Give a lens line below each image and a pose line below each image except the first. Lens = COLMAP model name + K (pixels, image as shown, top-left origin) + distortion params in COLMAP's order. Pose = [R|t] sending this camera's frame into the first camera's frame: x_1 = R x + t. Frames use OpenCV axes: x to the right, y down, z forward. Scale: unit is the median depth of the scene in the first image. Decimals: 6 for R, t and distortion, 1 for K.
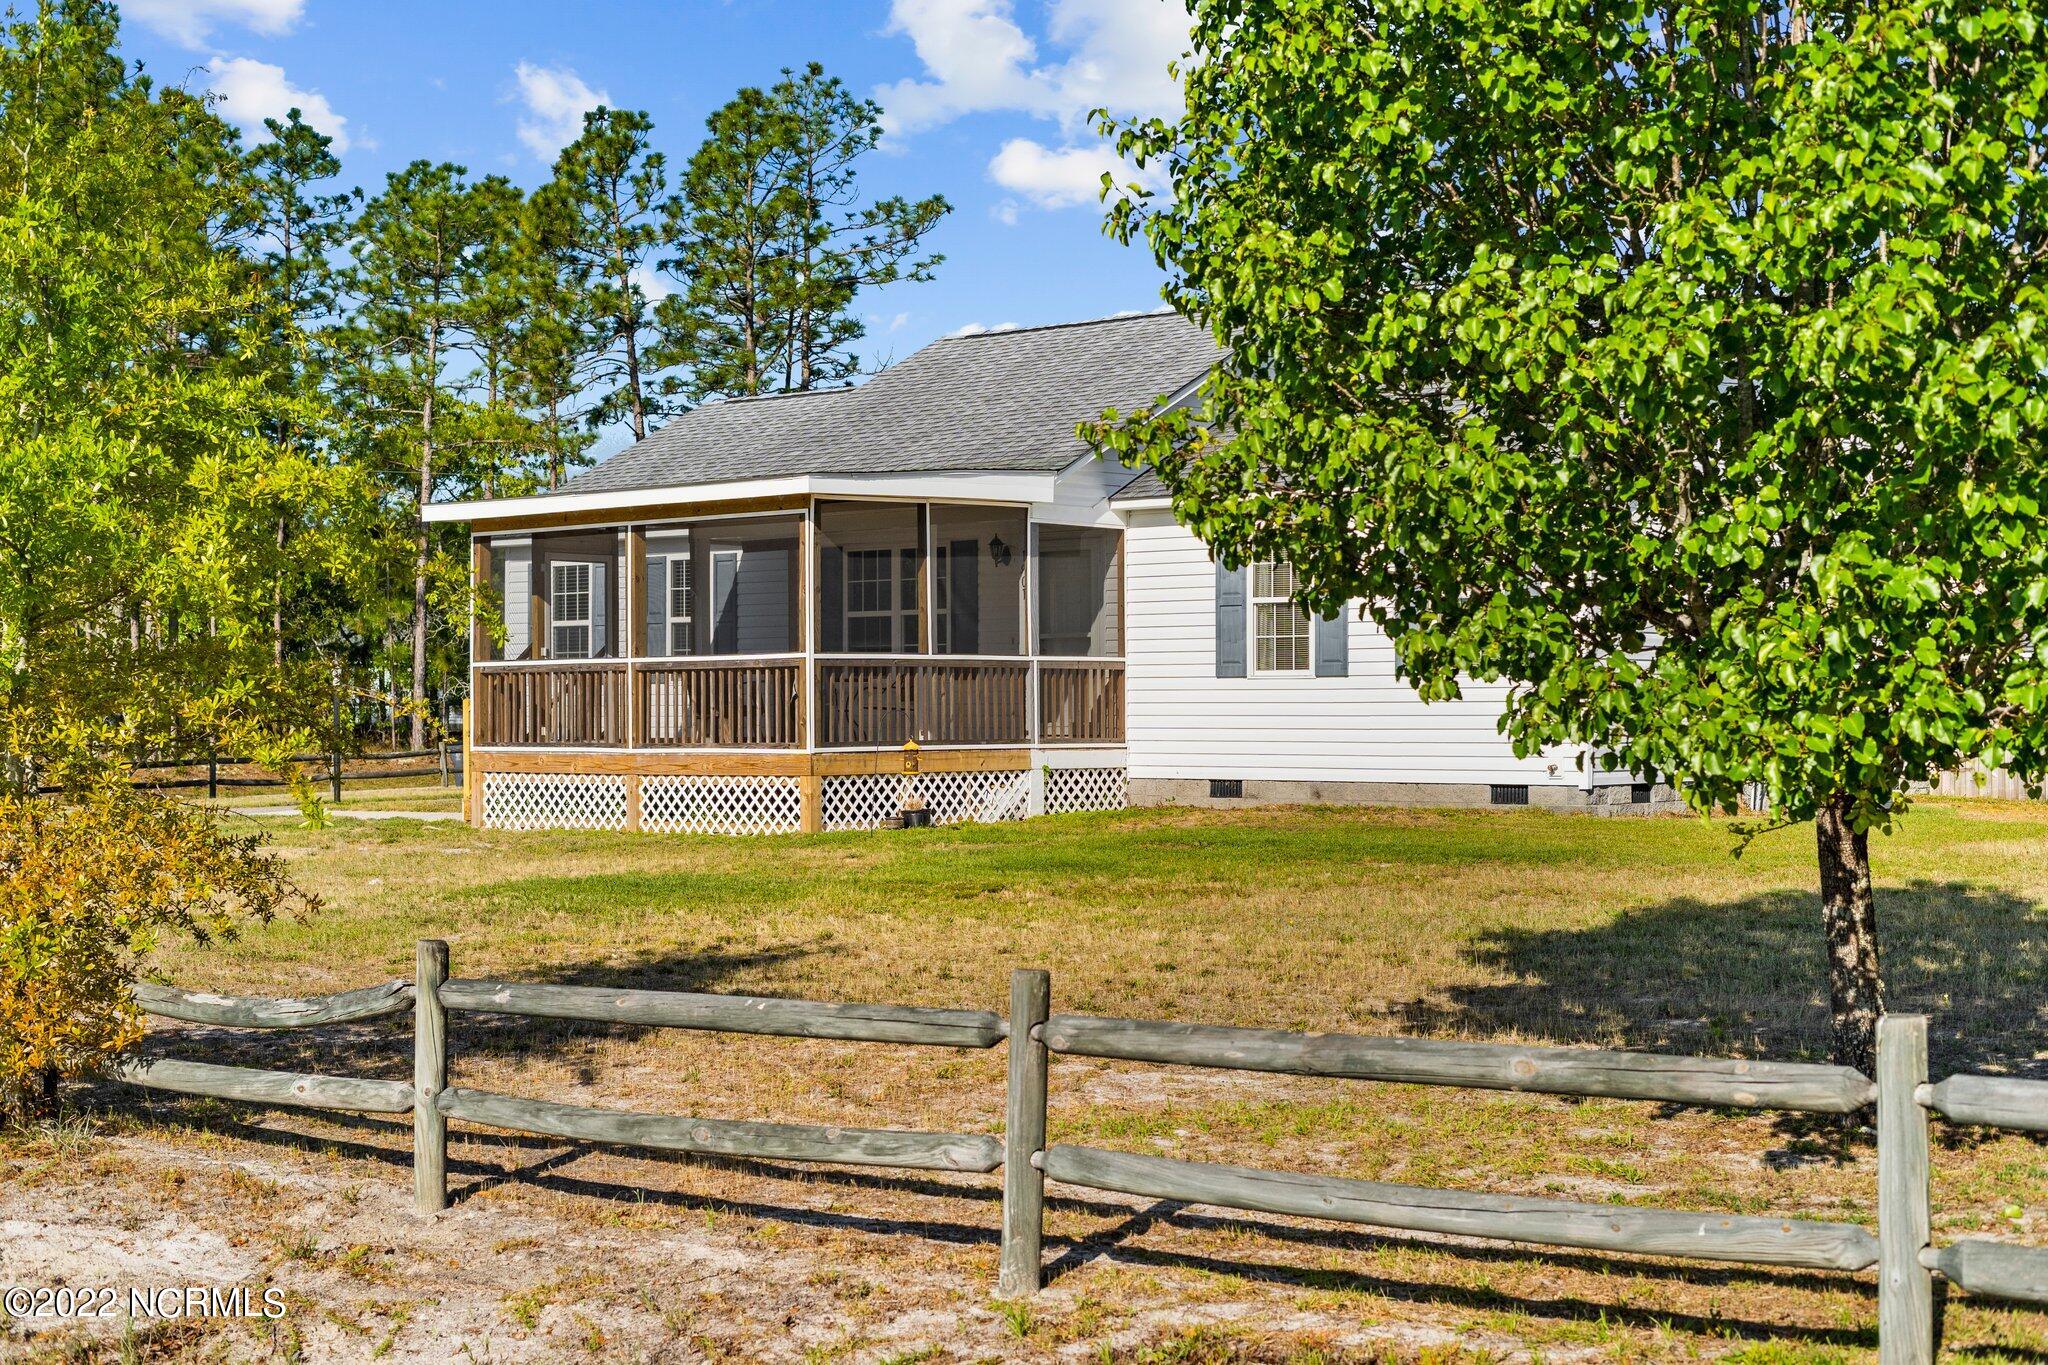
lens RADIAL K [[2956.6, 0, 1024.0], [0, 2956.6, 682.5], [0, 0, 1]] dist [0.016354, 0.014531]
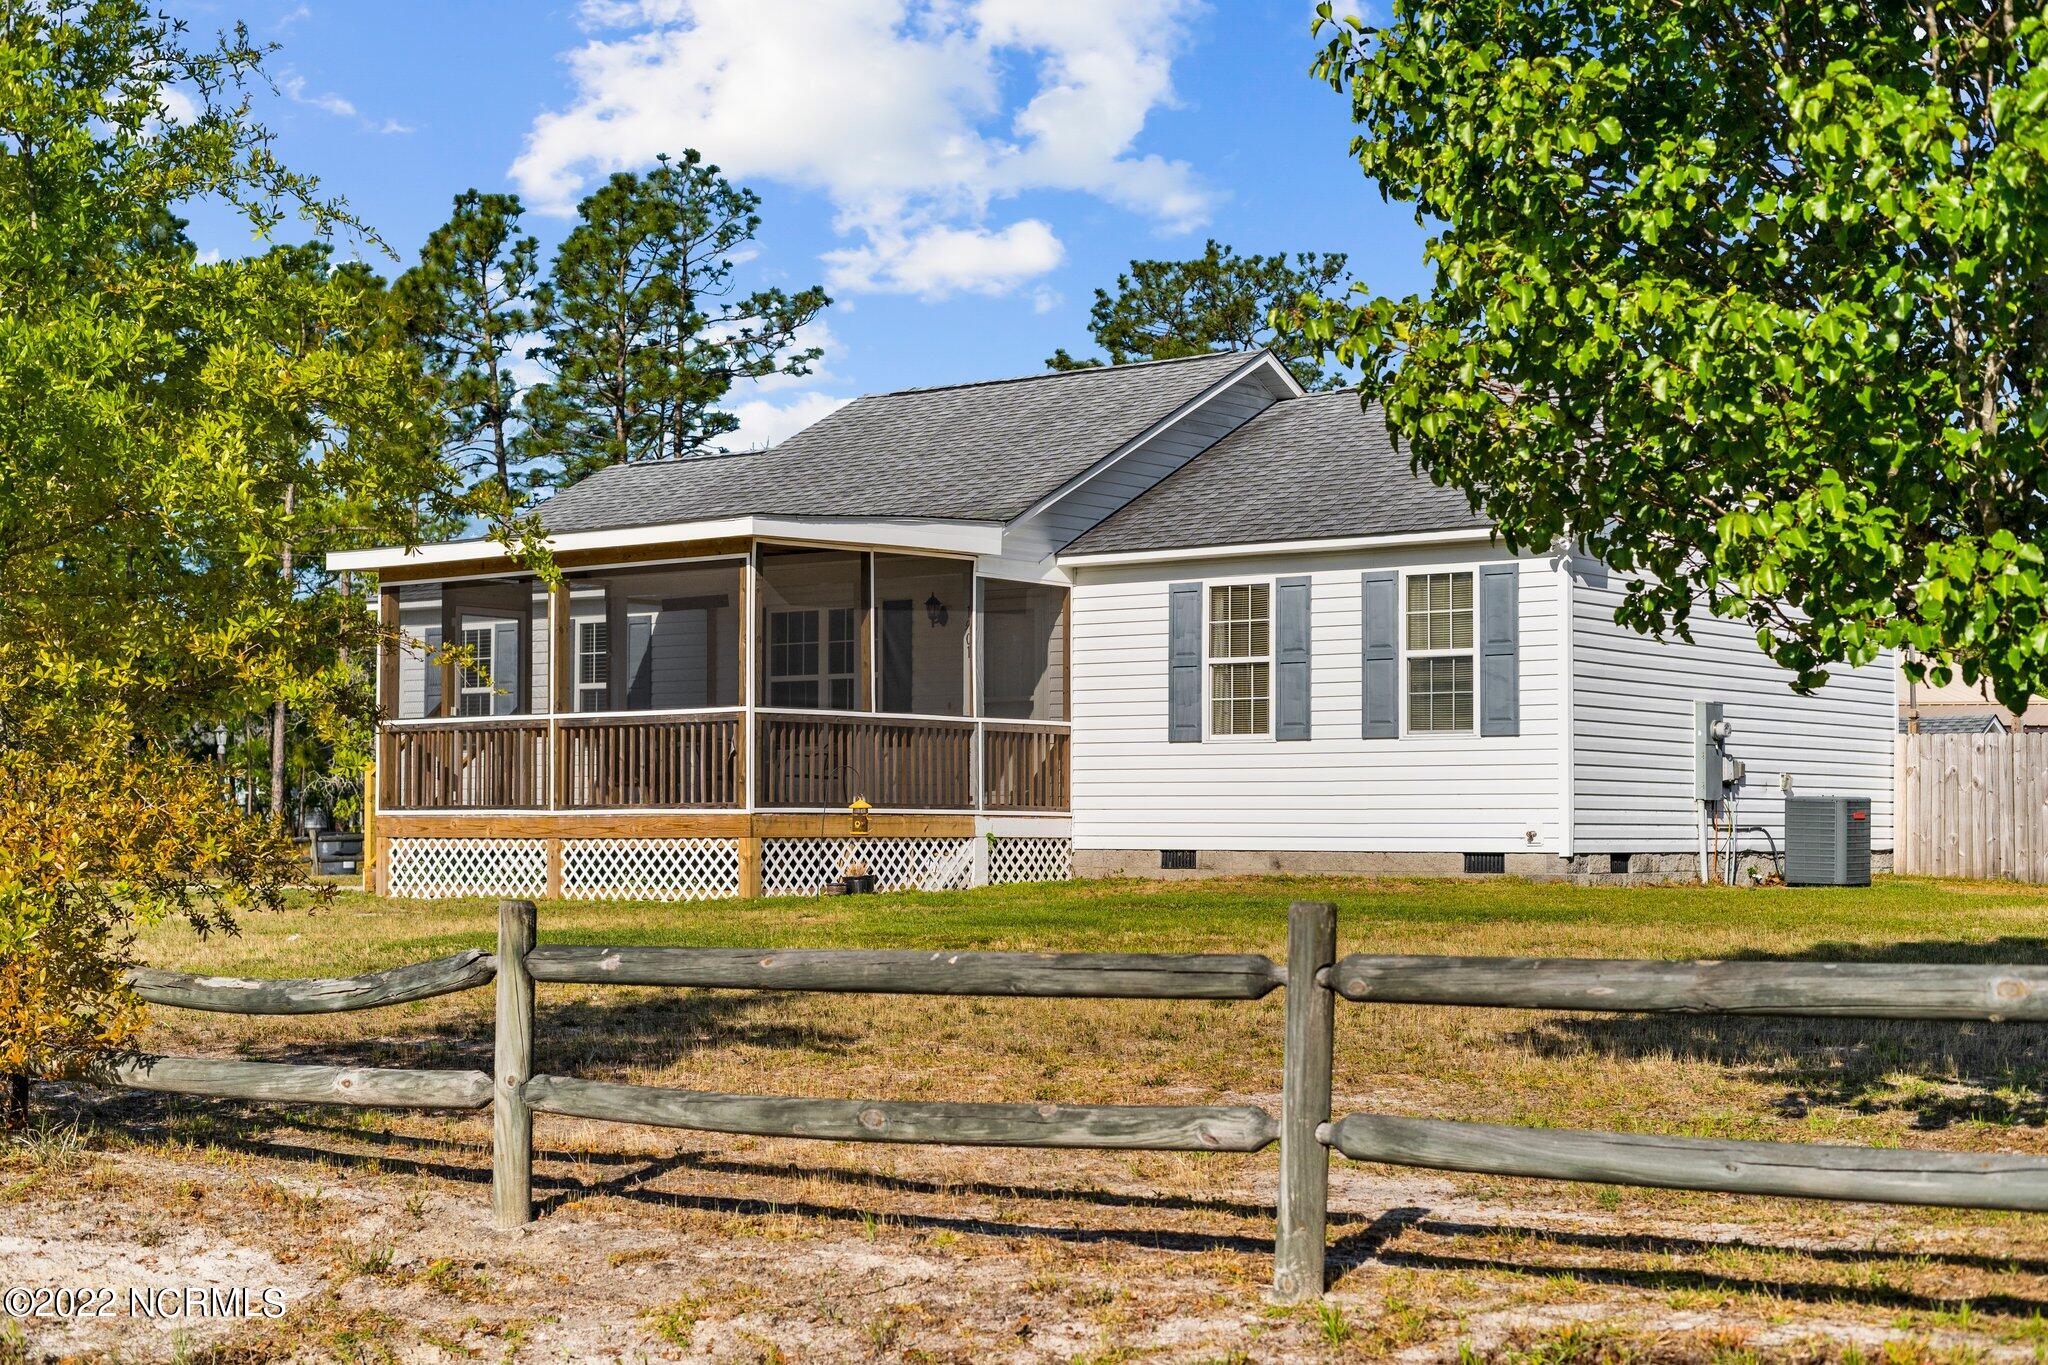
lens RADIAL K [[2961.7, 0, 1068.2], [0, 2961.7, 771.4], [0, 0, 1]] dist [-0.039327, 0.030295]
pose [[0.997623, 0.007017, 0.068557, -0.033066], [-0.006226, 0.999912, -0.011746, 0.019338], [-0.068633, 0.011291, 0.997578, 0.051210]]
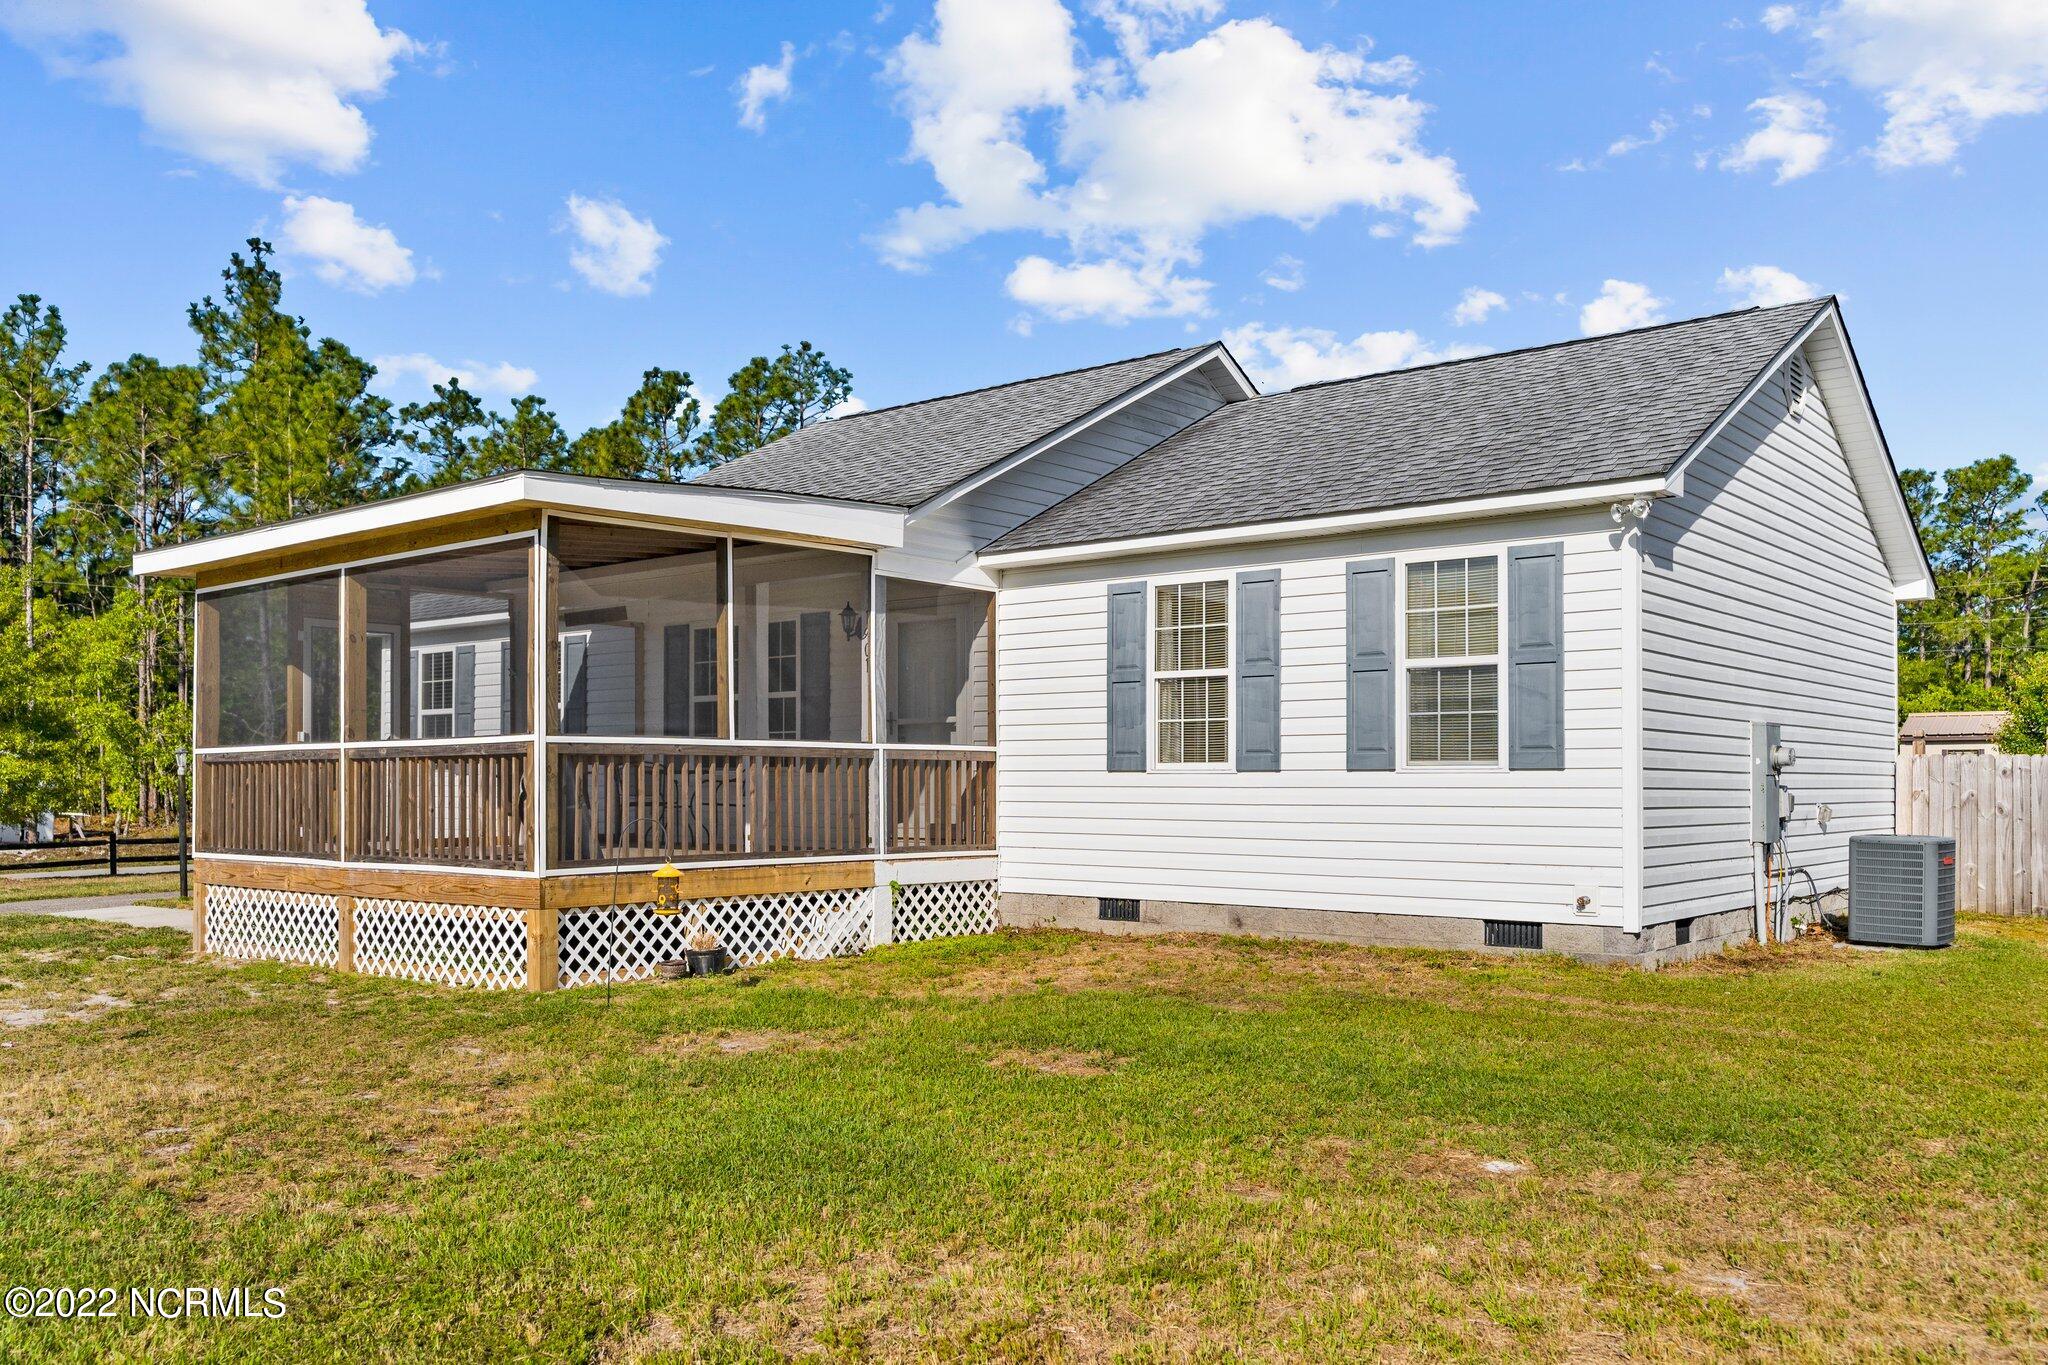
lens RADIAL K [[1646.4, 0, 1020.6], [0, 1646.4, 754.7], [0, 0, 1]] dist [-0.049538, -0.000157]
pose [[0.999475, 0.004531, 0.032073, 0.027119], [-0.004224, 0.999945, -0.009635, -0.001848], [-0.032115, 0.009494, 0.999439, 0.557920]]
